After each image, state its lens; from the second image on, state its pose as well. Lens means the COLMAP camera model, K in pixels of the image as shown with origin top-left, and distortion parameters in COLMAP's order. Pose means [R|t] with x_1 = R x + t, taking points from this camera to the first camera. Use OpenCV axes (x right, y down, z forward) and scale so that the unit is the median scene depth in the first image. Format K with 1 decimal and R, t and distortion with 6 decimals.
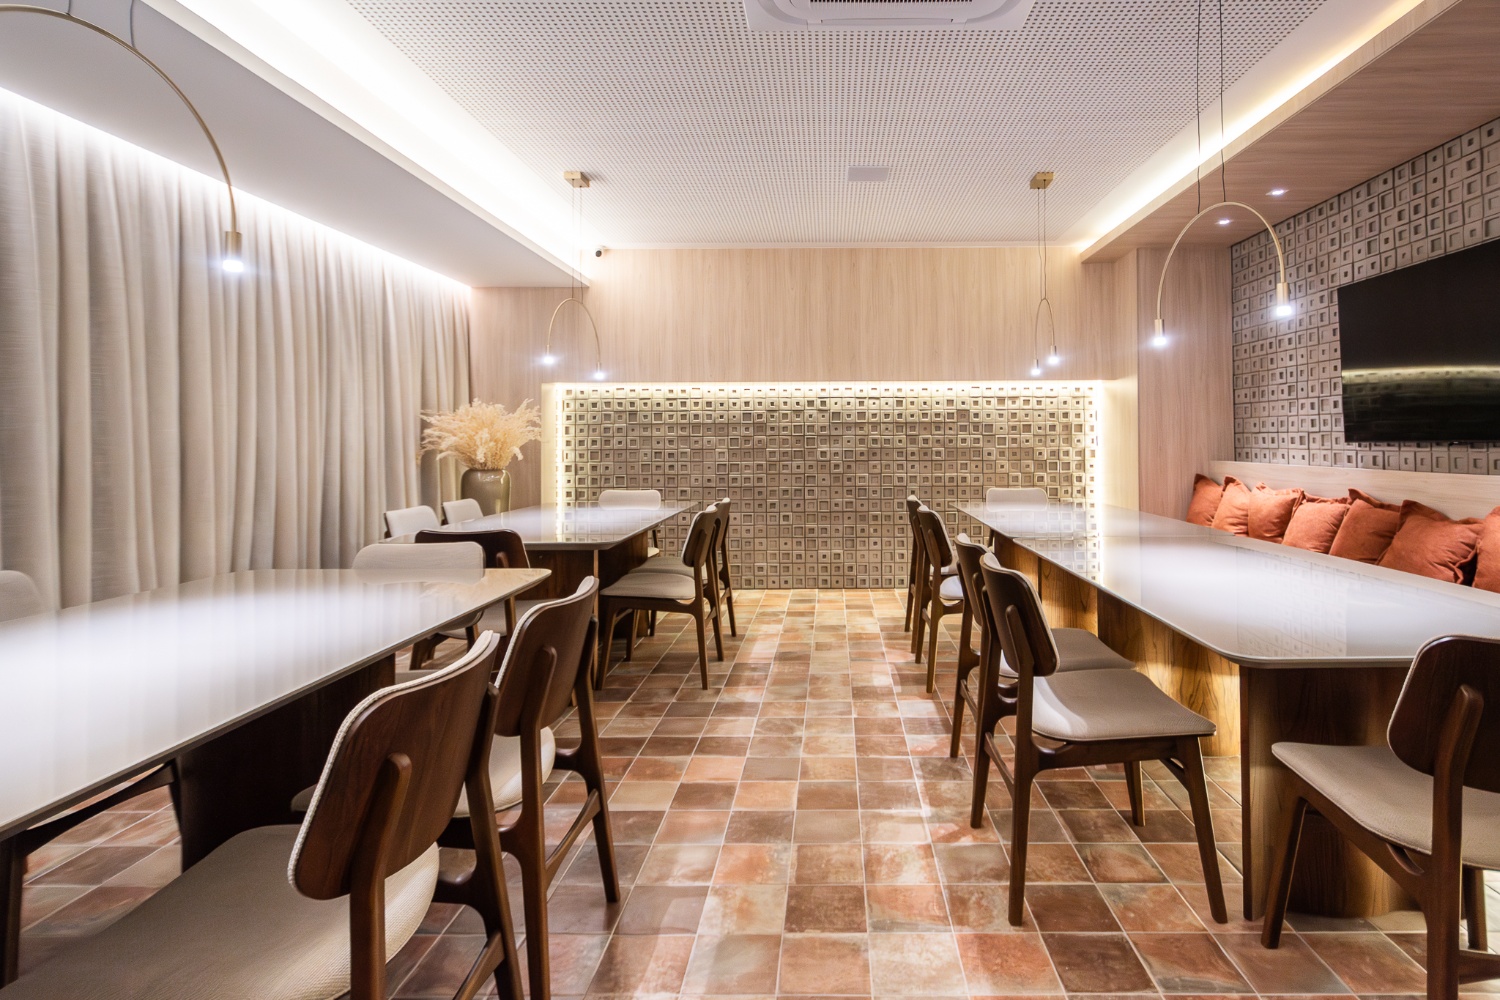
lens RADIAL K [[759.1, 0, 750.2], [0, 759.1, 443.4], [0, 0, 1]] dist [0.001914, 0.000320]
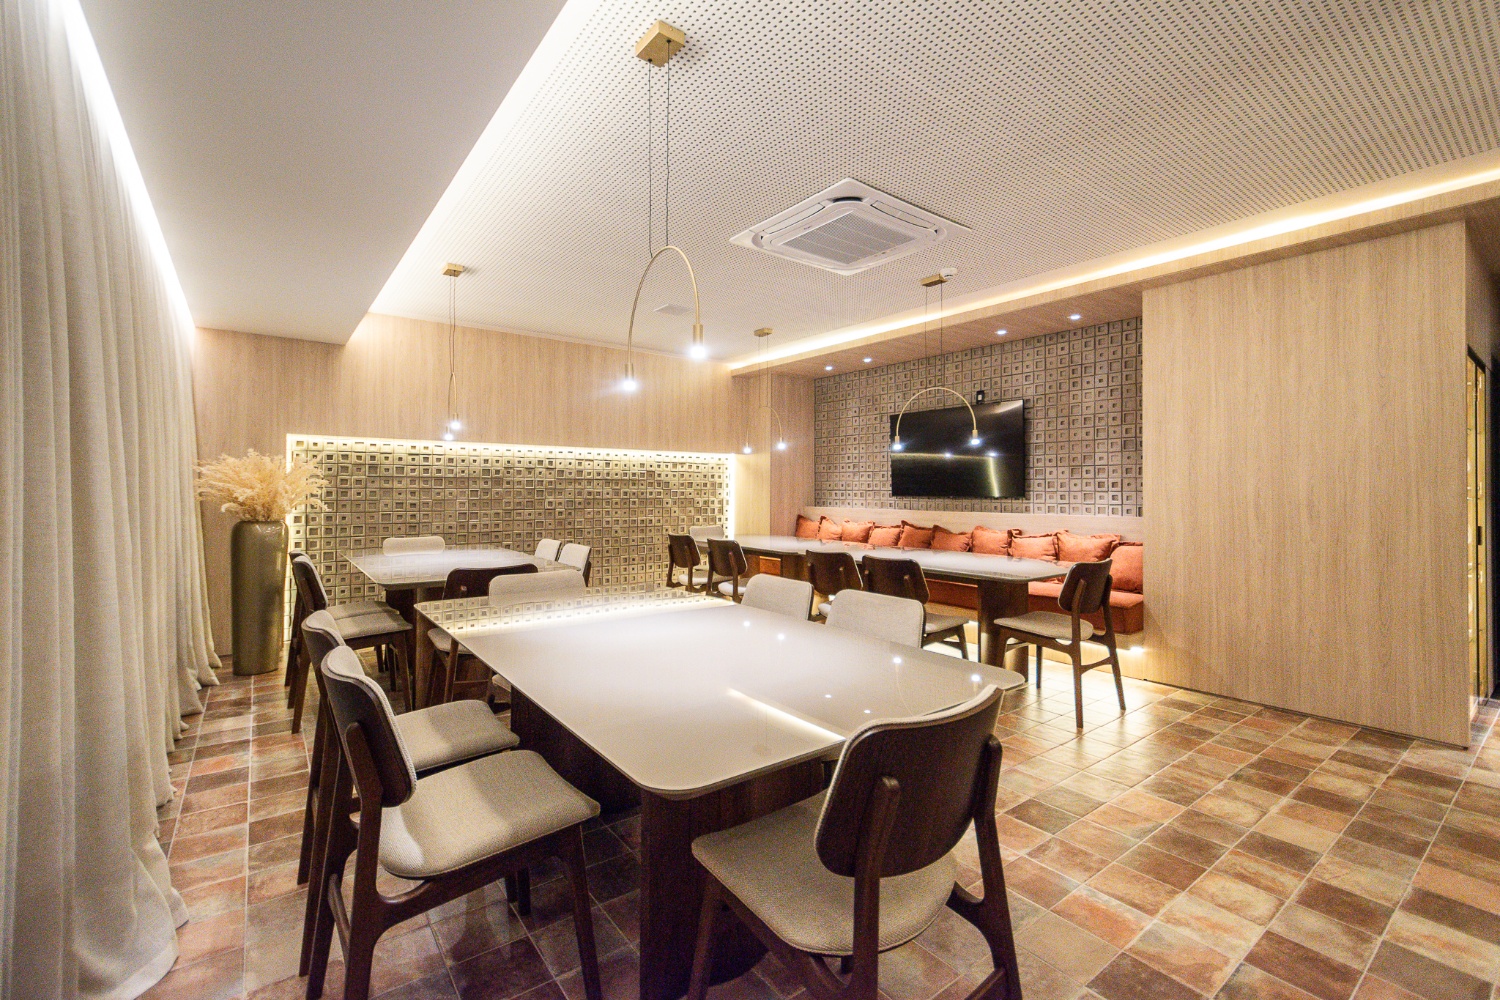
lens RADIAL K [[652.4, 0, 750.0], [0, 652.4, 500.0], [0, 0, 1]] dist [-0.000817, -0.000298]
pose [[0.793880, -0.001776, 0.608072, -0.295573], [-0.004508, 0.999951, 0.008806, -0.002916], [-0.608058, -0.009732, 0.793833, -0.049270]]
